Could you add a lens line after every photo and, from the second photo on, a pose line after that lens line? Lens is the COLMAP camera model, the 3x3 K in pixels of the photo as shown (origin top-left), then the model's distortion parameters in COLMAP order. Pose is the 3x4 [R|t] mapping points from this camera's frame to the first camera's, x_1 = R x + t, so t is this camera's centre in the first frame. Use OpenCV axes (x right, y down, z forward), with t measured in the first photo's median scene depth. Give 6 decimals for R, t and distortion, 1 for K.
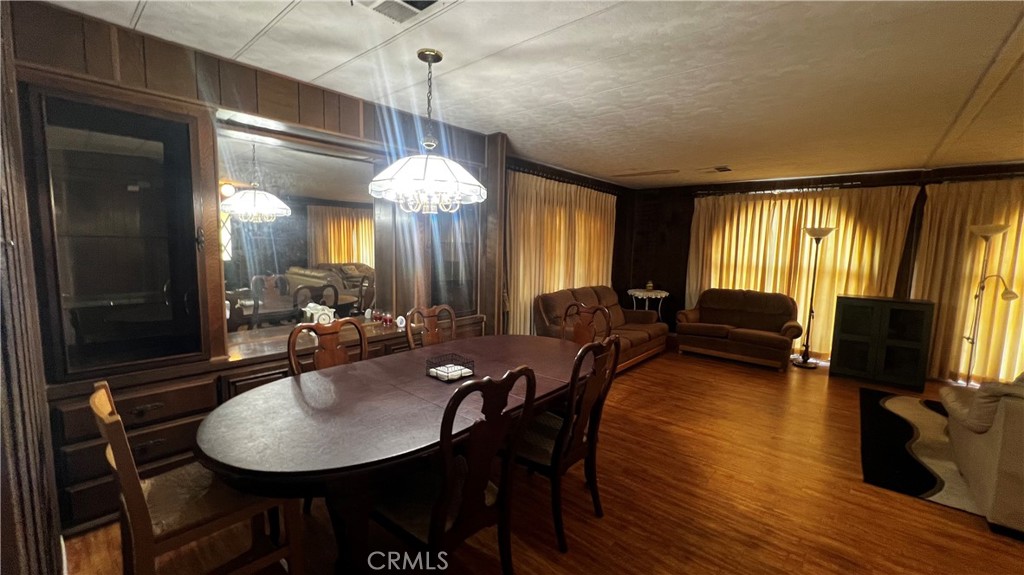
lens RADIAL K [[407.4, 0, 508.8], [0, 407.4, 289.4], [0, 0, 1]] dist [-0.004972, 0.000613]
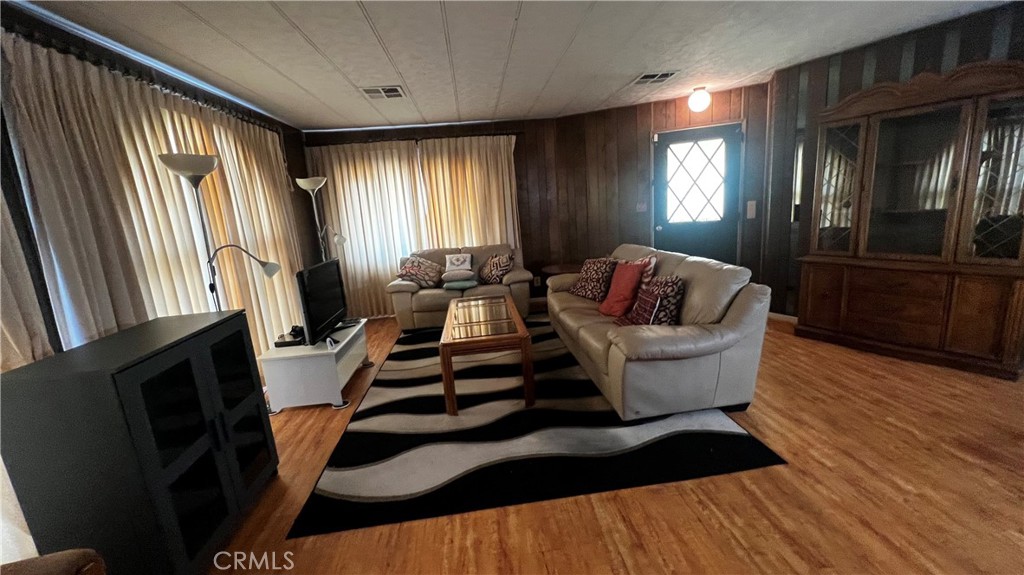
lens RADIAL K [[407.4, 0, 509.7], [0, 407.4, 286.3], [0, 0, 1]] dist [-0.004972, 0.000613]
pose [[-0.722722, -0.103640, 0.683324, 0.401965], [0.135107, 0.948432, 0.286745, -0.078003], [-0.677805, 0.299558, -0.671450, 0.943416]]
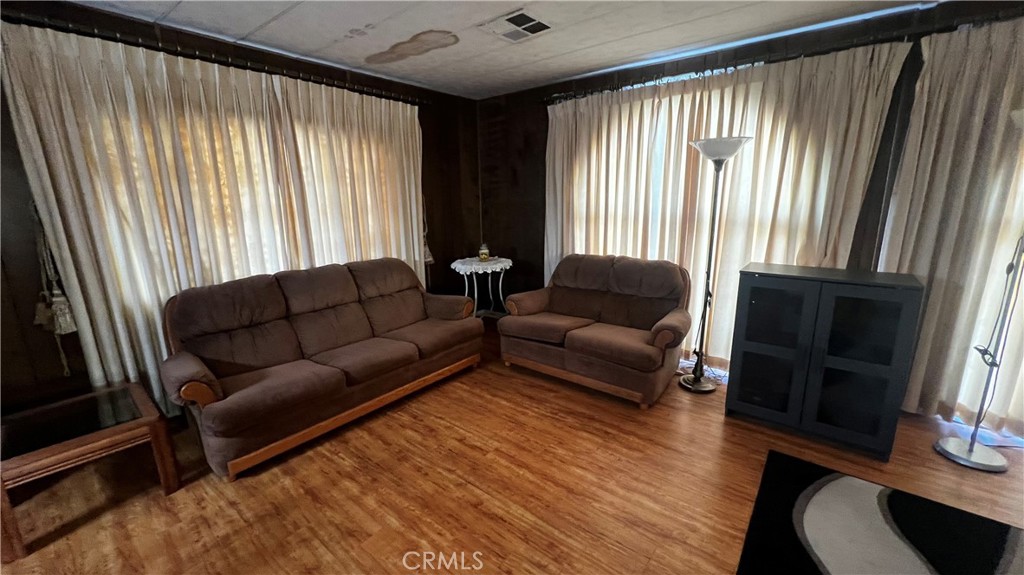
lens RADIAL K [[407.4, 0, 515.5], [0, 407.4, 290.9], [0, 0, 1]] dist [-0.004972, 0.000613]
pose [[0.998468, -0.044846, 0.032406, 0.478741], [0.040799, 0.992380, 0.116263, -0.028822], [-0.037373, -0.114763, 0.992690, 0.468476]]
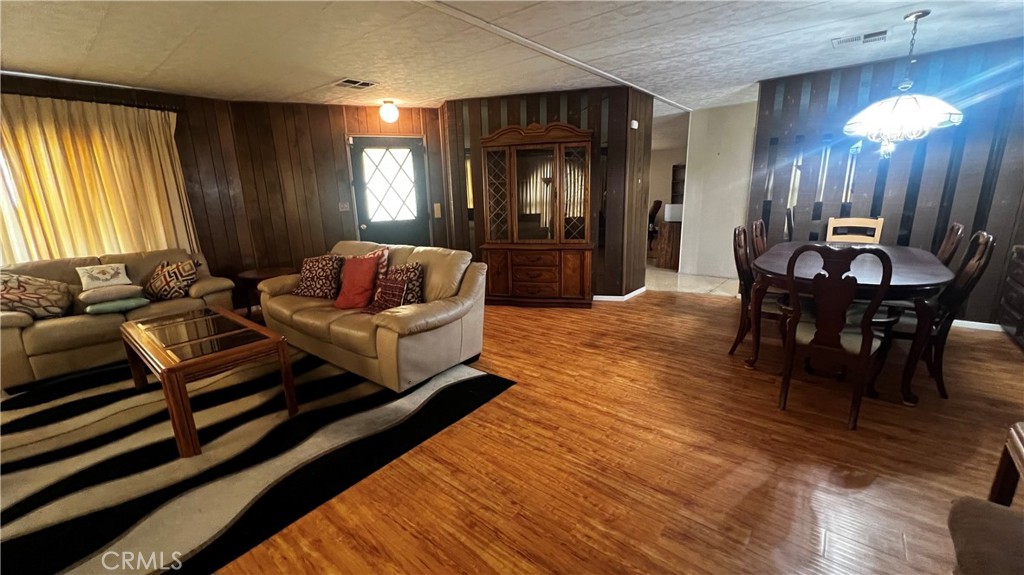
lens RADIAL K [[407.4, 0, 510.5], [0, 407.4, 287.8], [0, 0, 1]] dist [-0.004972, 0.000613]
pose [[-0.999573, 0.015293, -0.024908, 0.482920], [0.005987, 0.941252, 0.337651, -0.082272], [0.028609, 0.337357, -0.940942, 1.041494]]
